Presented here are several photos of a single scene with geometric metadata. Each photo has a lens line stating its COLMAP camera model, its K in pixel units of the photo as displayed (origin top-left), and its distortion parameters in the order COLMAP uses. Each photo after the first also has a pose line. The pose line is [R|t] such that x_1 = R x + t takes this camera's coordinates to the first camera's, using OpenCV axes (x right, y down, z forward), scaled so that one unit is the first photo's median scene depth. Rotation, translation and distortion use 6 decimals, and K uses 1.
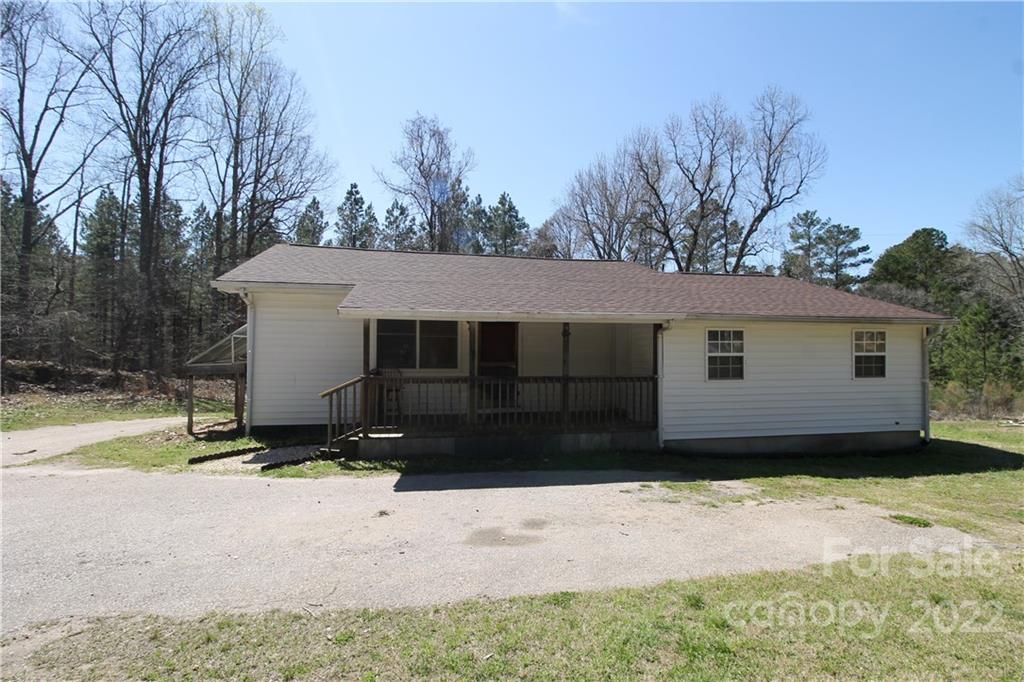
lens RADIAL K [[505.3, 0, 512.0], [0, 505.3, 341.0], [0, 0, 1]] dist [-0.016026, -0.000470]
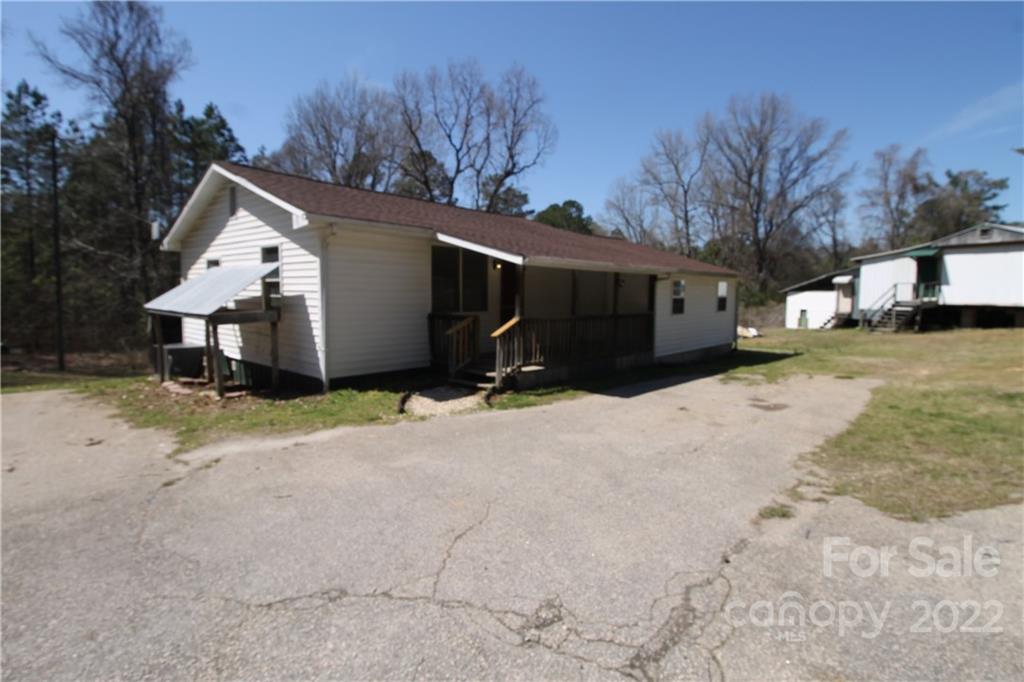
lens RADIAL K [[514.3, 0, 510.5], [0, 514.3, 334.9], [0, 0, 1]] dist [0.001306, -0.017000]
pose [[0.803975, -0.046143, 0.592870, -0.225595], [-0.010131, 0.995777, 0.091240, 0.000919], [-0.594576, -0.079361, 0.800113, 0.022379]]
